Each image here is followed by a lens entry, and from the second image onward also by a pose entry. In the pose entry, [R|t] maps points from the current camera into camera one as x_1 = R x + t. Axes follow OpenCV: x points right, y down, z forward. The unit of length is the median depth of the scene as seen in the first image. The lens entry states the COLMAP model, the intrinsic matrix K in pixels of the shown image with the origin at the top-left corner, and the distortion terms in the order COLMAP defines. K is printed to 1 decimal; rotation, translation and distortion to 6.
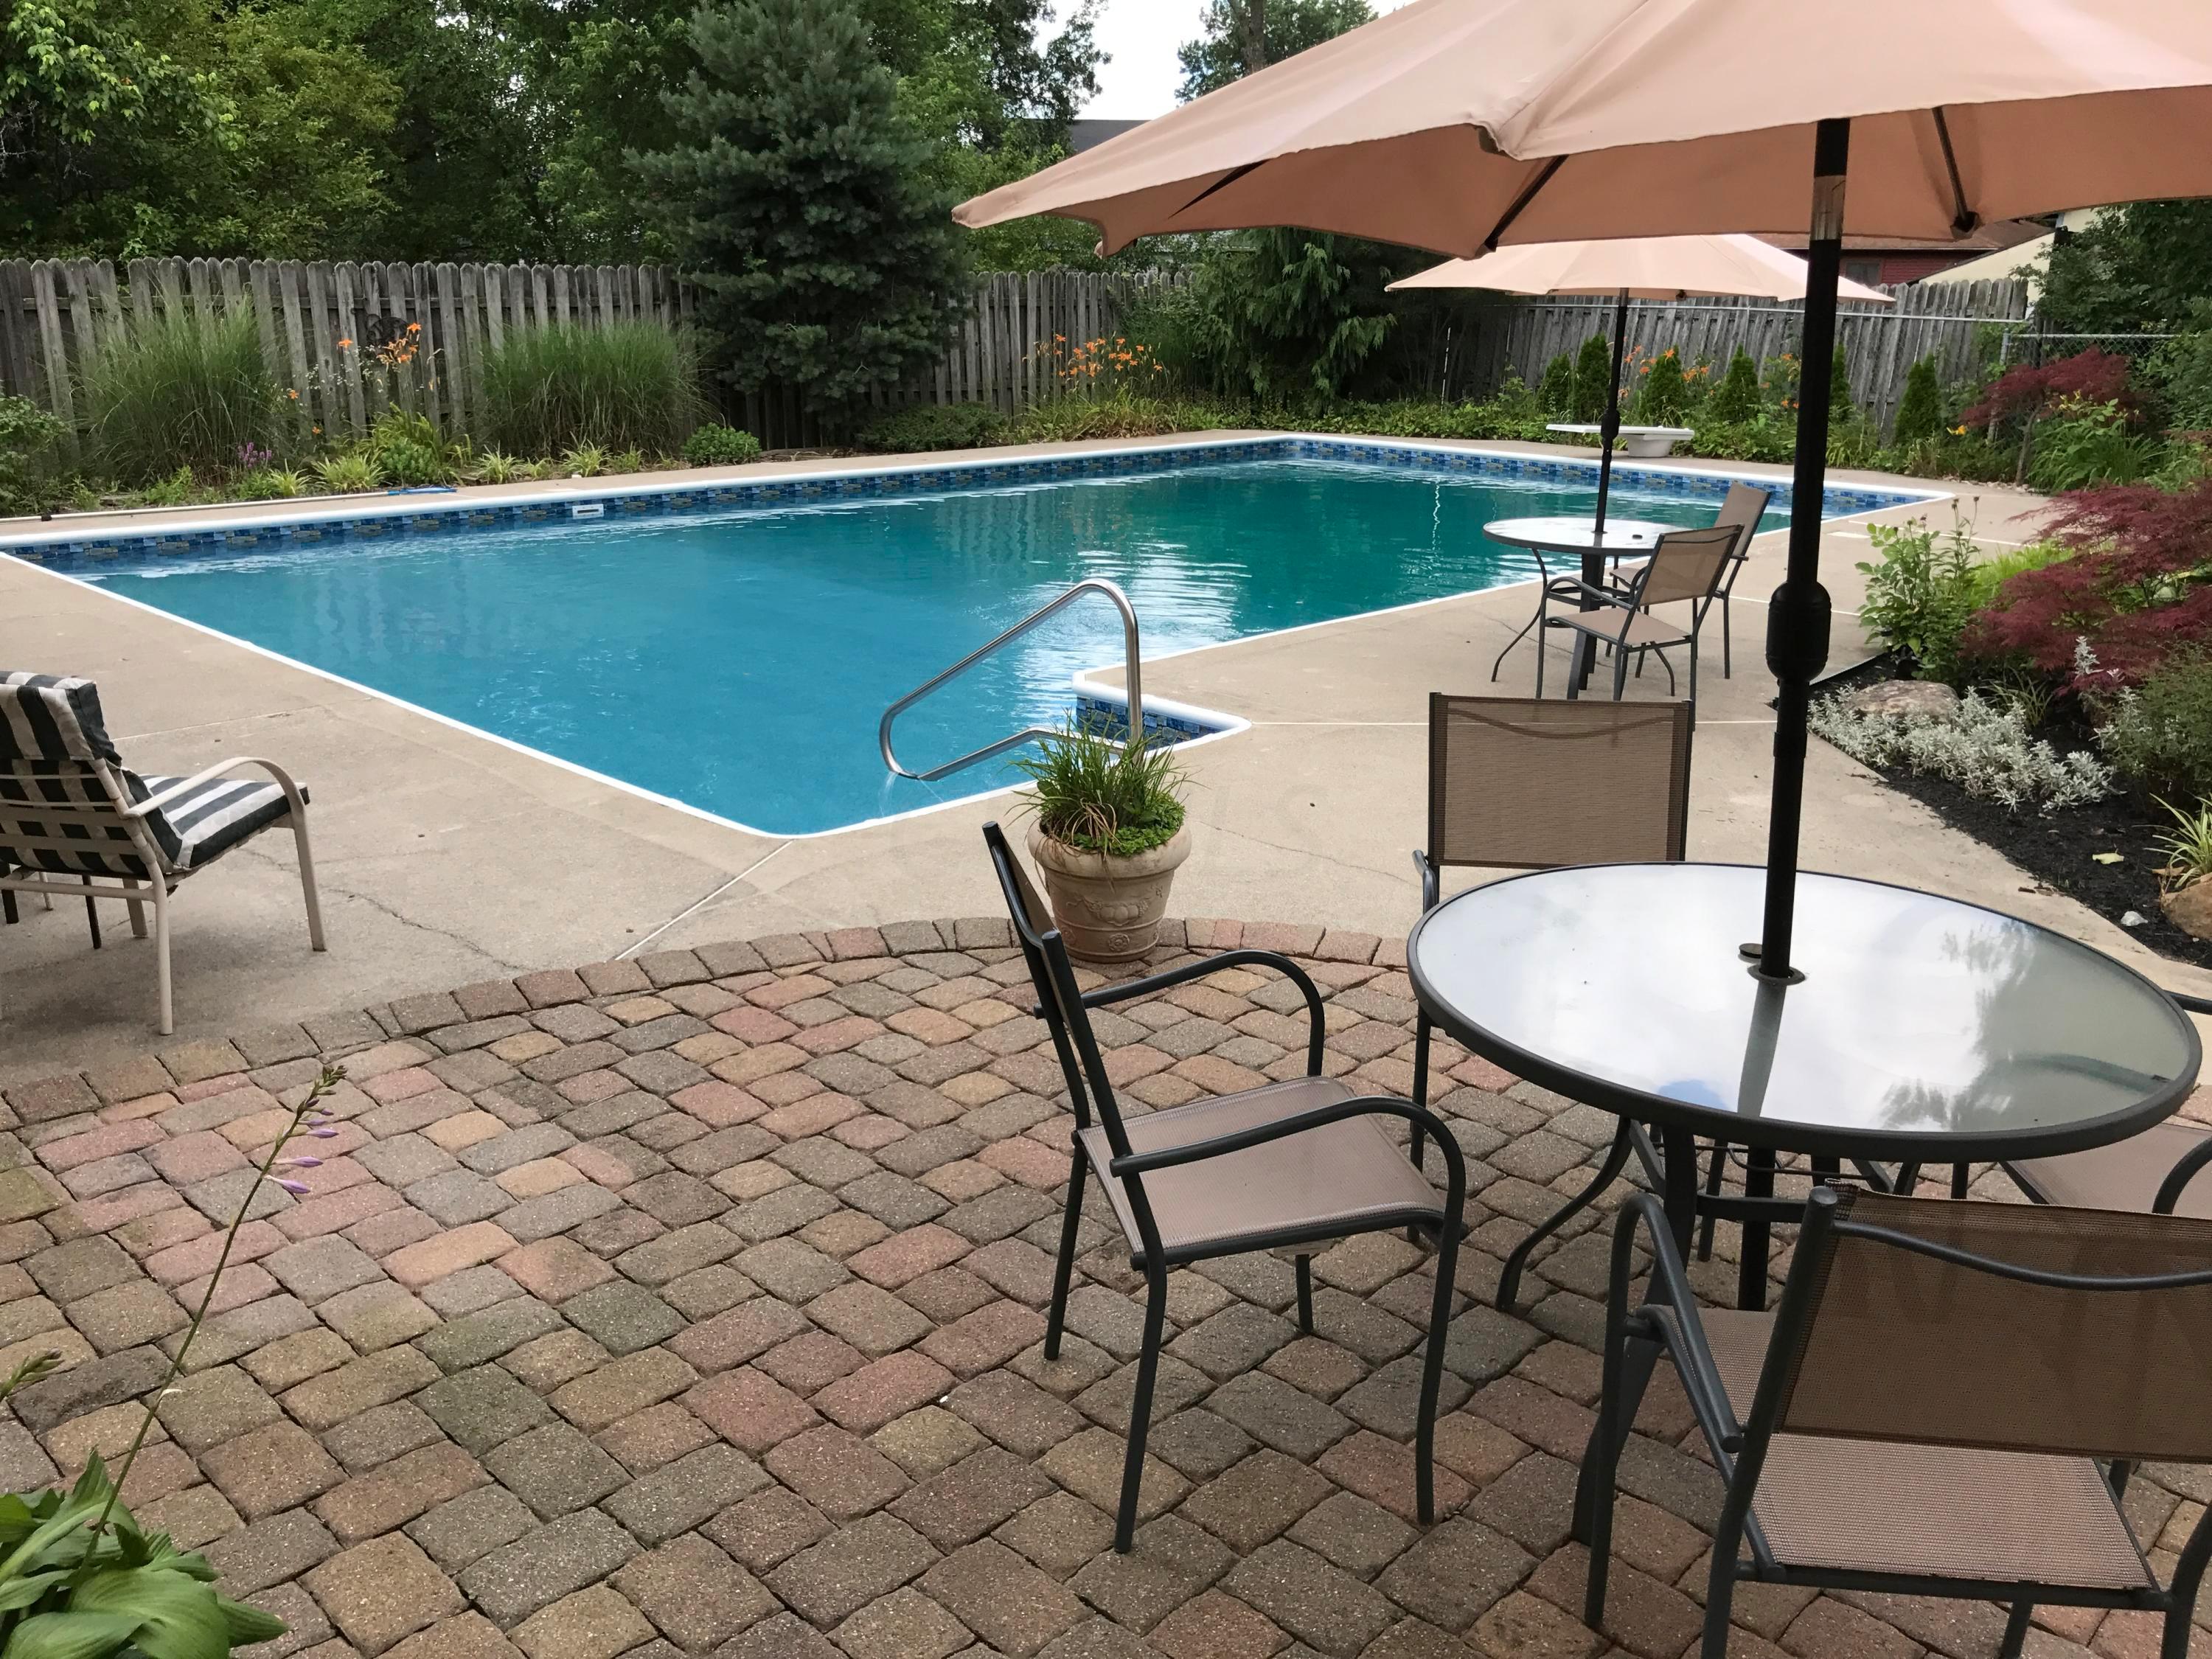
lens RADIAL K [[1807.7, 0, 1106.0], [0, 1807.7, 829.5], [0, 0, 1]] dist [0.014416, -0.002766]
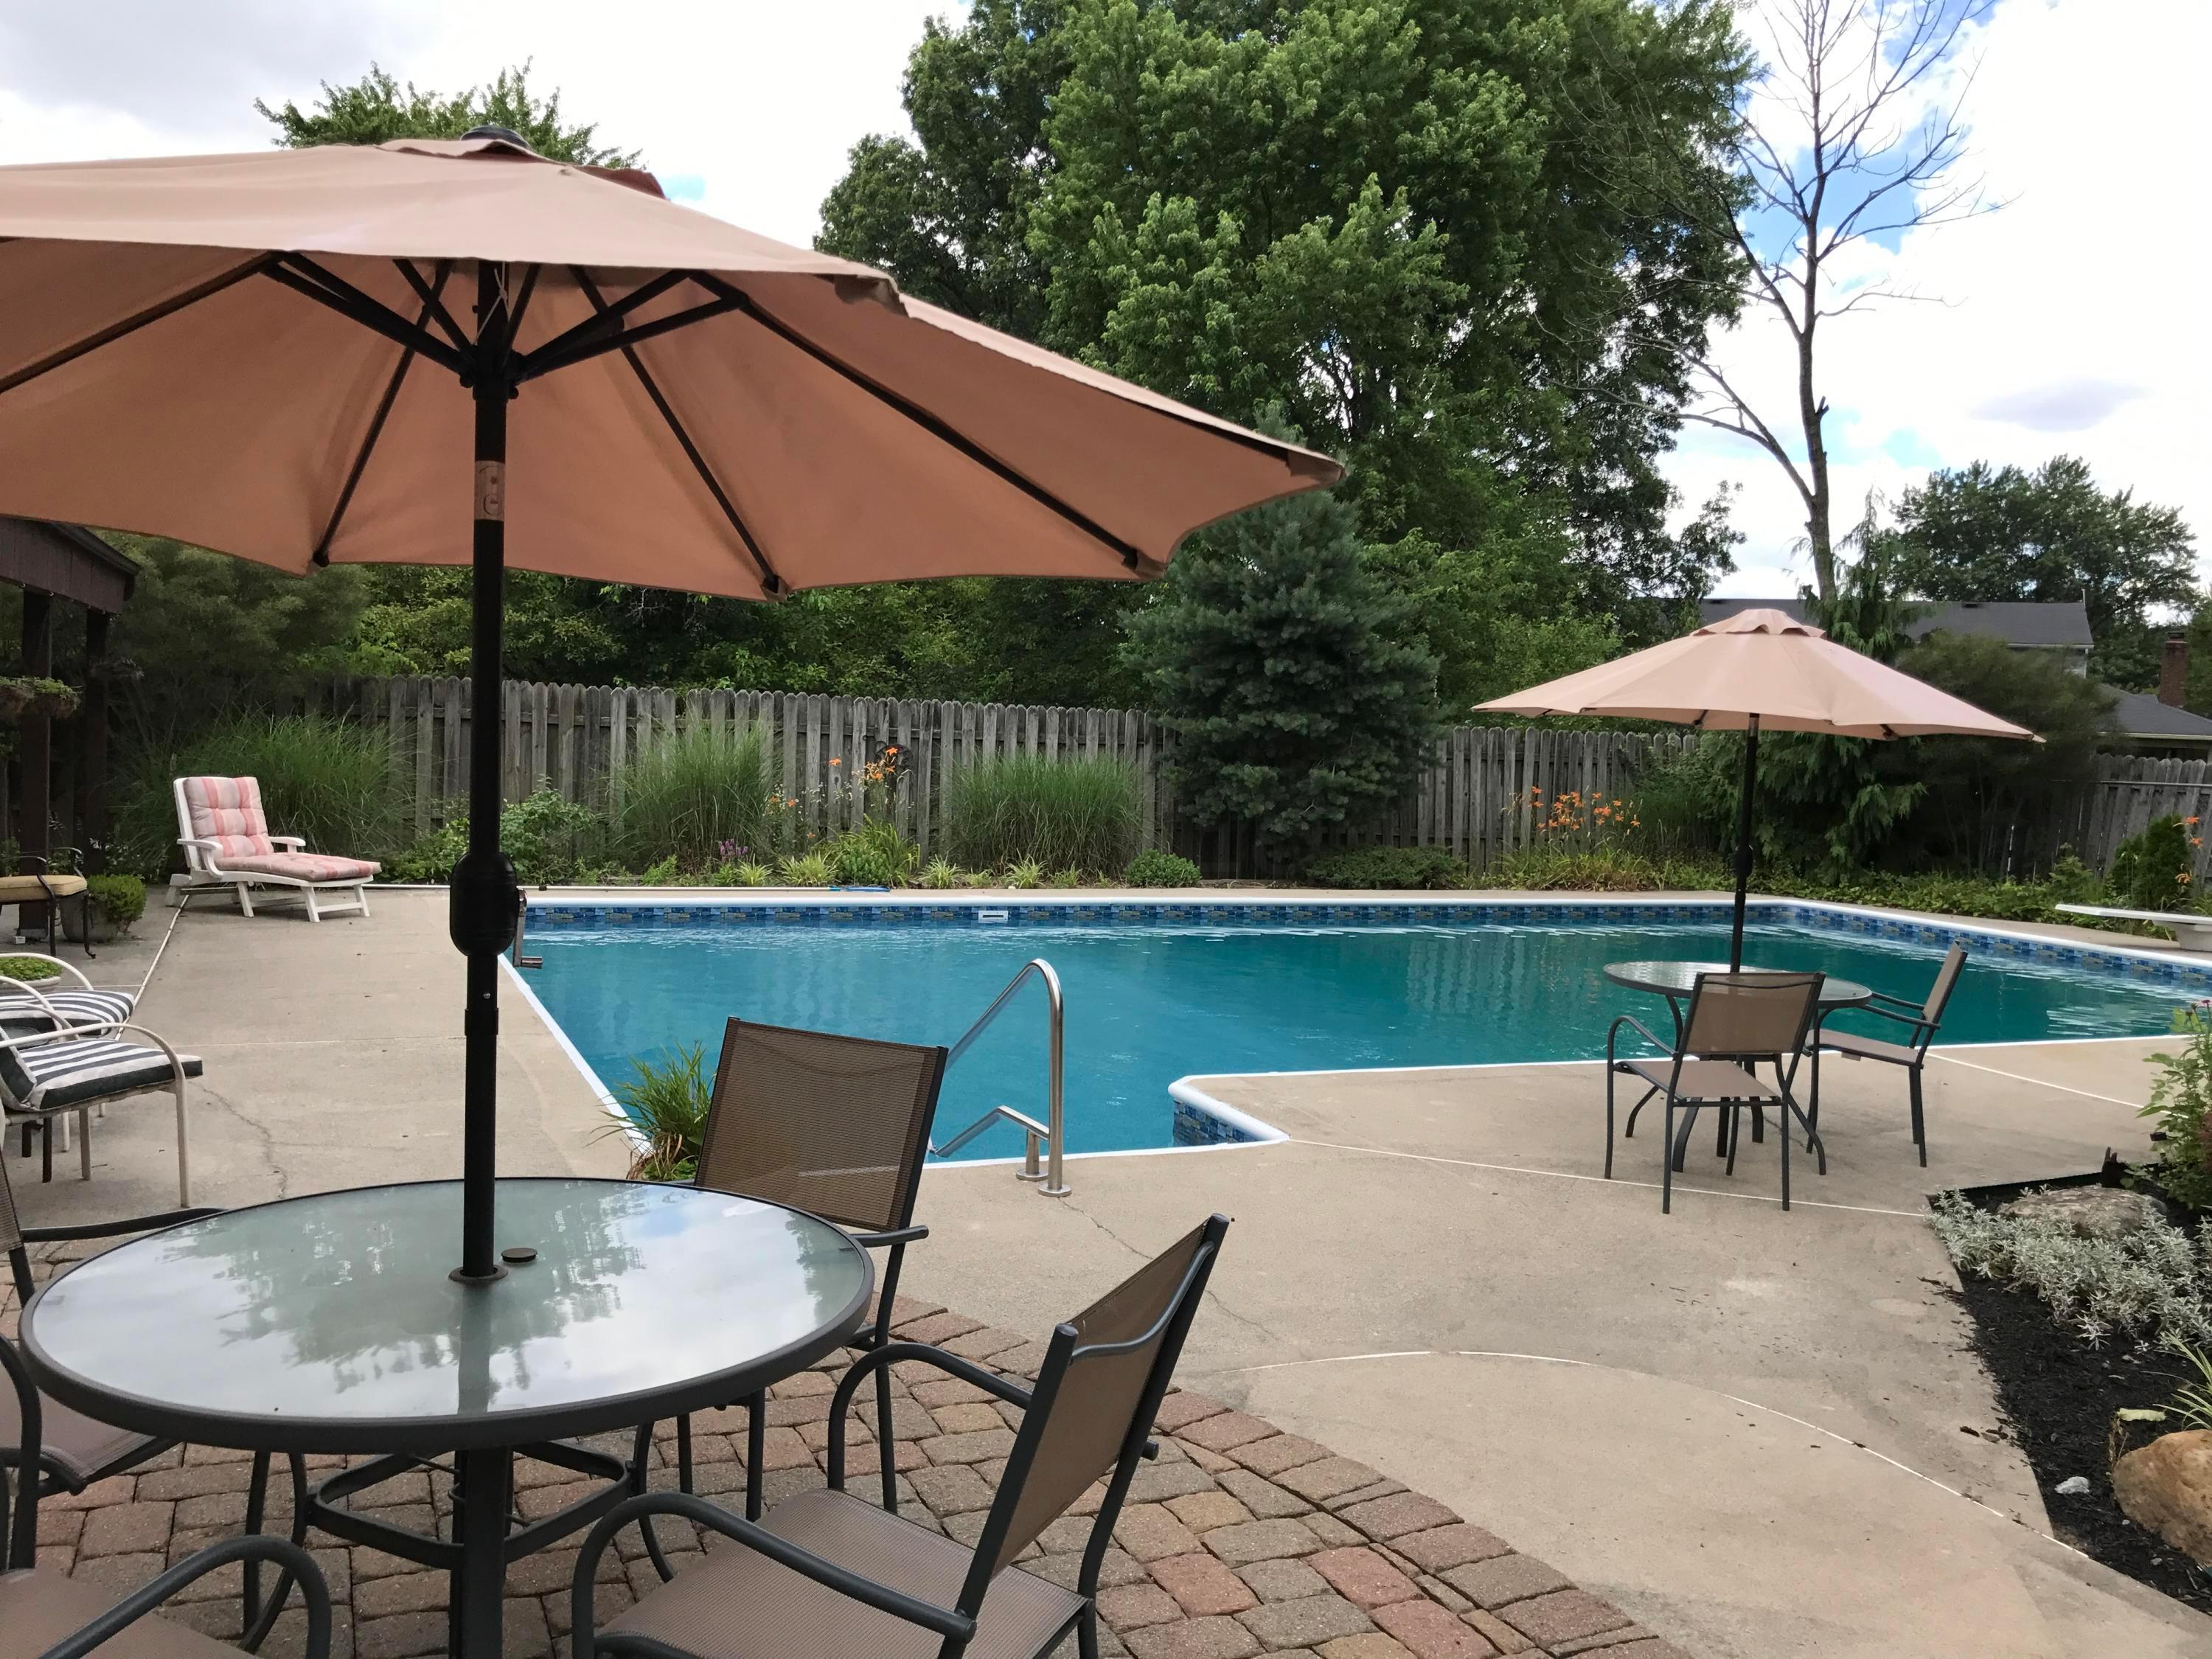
lens RADIAL K [[1788.4, 0, 1111.2], [0, 1788.4, 884.6], [0, 0, 1]] dist [0.062953, -0.134262]
pose [[0.927740, 0.061310, -0.368157, 0.144671], [-0.139918, 0.971609, -0.190783, 0.001211], [0.346008, 0.228509, 0.909979, 0.031852]]
